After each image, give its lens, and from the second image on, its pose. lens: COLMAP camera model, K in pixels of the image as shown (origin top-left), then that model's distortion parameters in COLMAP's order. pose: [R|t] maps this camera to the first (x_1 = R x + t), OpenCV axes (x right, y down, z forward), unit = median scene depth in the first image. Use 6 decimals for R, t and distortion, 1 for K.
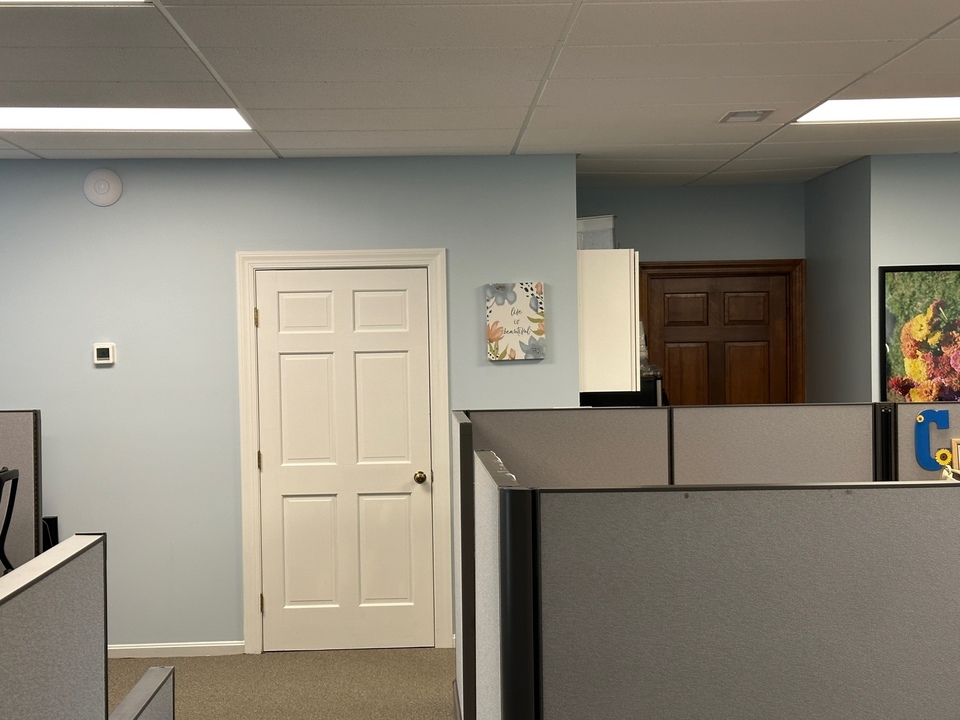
lens RADIAL K [[1447.6, 0, 480.0], [0, 1447.6, 360.0], [0, 0, 1]] dist [0.005278, -0.014257]
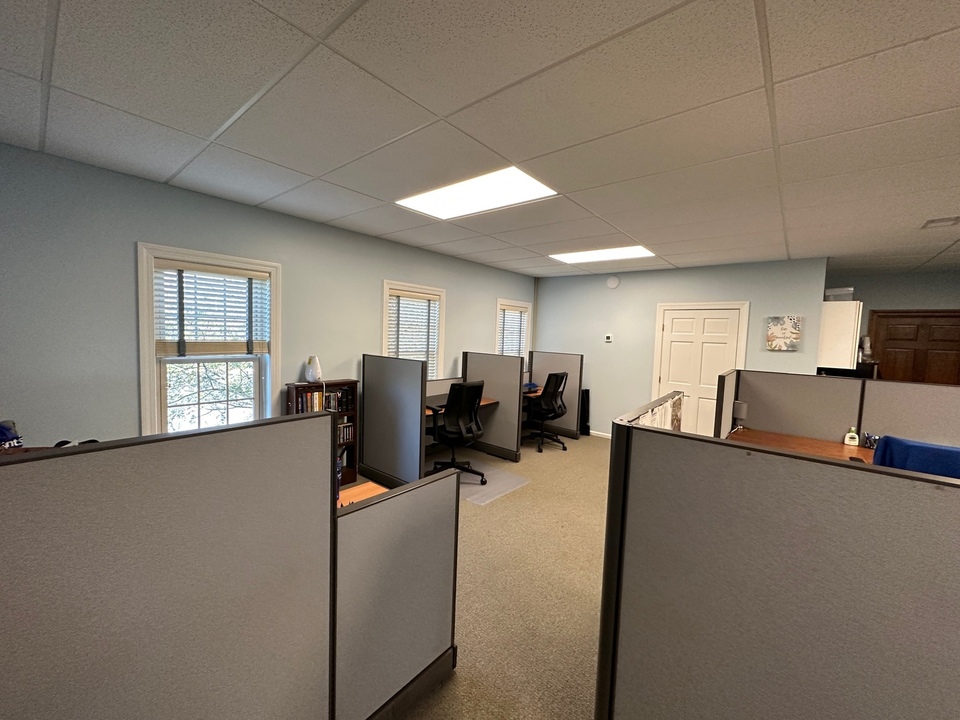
lens RADIAL K [[382.4, 0, 480.0], [0, 382.4, 360.0], [0, 0, 1]] dist [-0.010333, 0.000086]
pose [[0.740256, 0.089479, -0.666344, 0.073473], [-0.056170, 0.995870, 0.071329, -0.000534], [0.669974, -0.015373, 0.742225, 0.233464]]
